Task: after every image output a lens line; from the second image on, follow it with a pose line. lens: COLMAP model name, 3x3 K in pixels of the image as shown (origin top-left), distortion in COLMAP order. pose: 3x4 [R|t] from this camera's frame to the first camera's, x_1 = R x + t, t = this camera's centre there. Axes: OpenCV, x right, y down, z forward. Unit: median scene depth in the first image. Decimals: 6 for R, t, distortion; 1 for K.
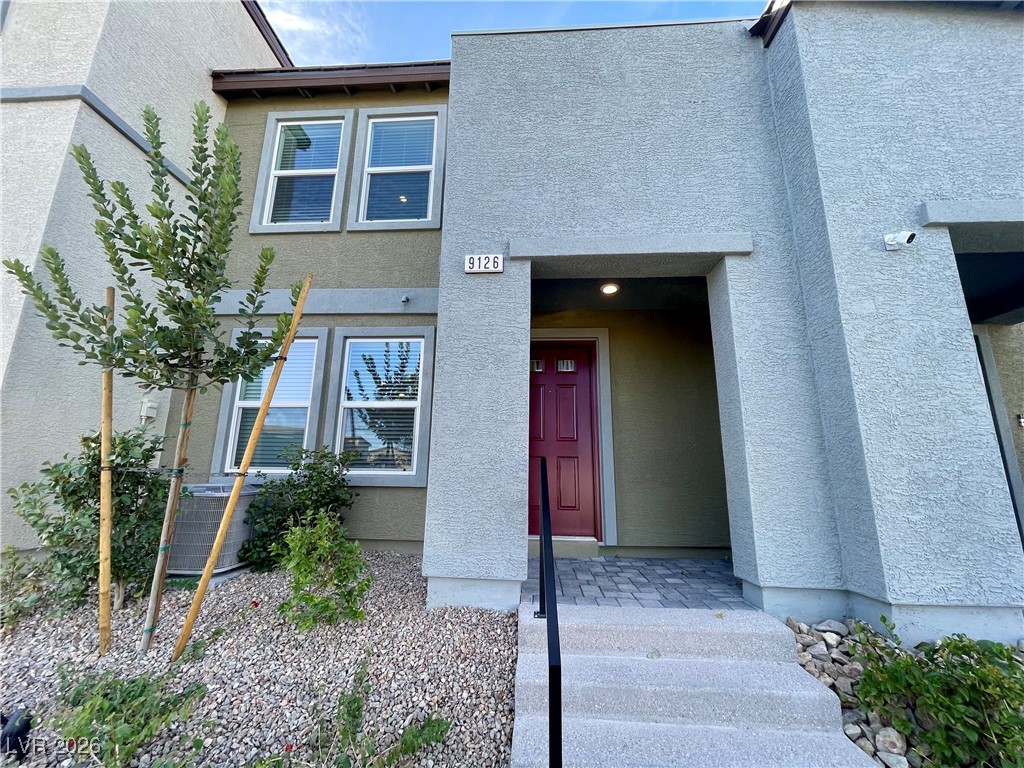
lens RADIAL K [[416.4, 0, 510.3], [0, 416.4, 385.8], [0, 0, 1]] dist [-0.000503, -0.000649]
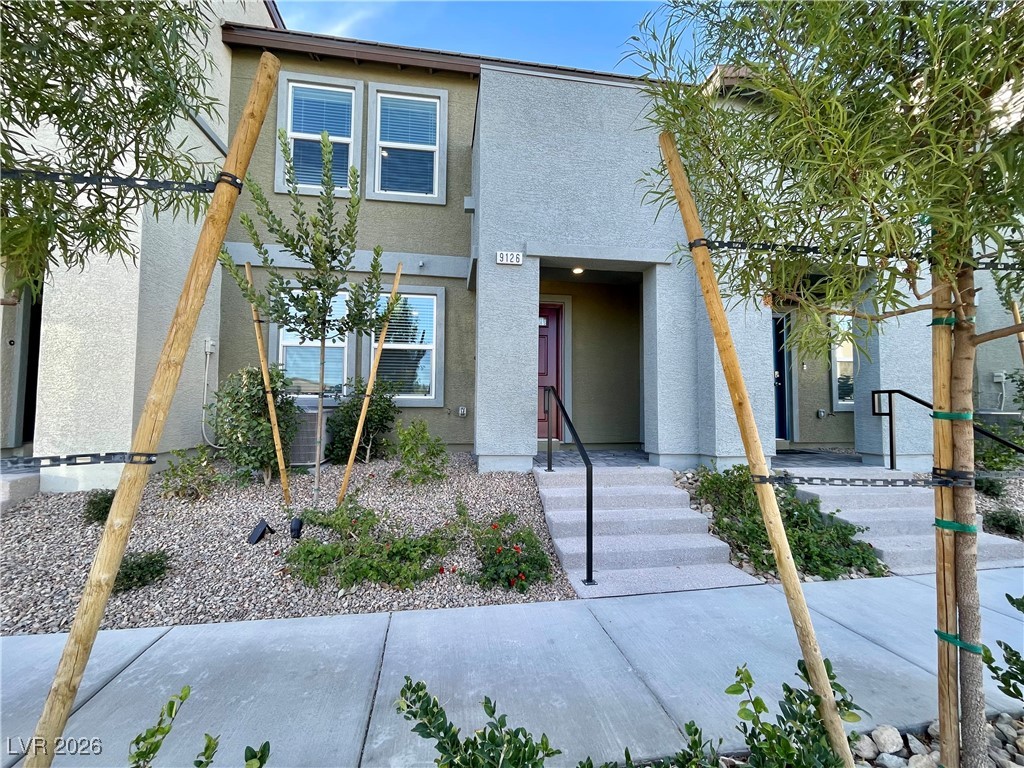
lens RADIAL K [[416.4, 0, 513.3], [0, 416.4, 385.8], [0, 0, 1]] dist [-0.000503, -0.000649]
pose [[0.977719, 0.004217, 0.209874, -0.361760], [-0.038127, 0.986736, 0.157791, -0.076900], [-0.206425, -0.162277, 0.964912, -0.519111]]
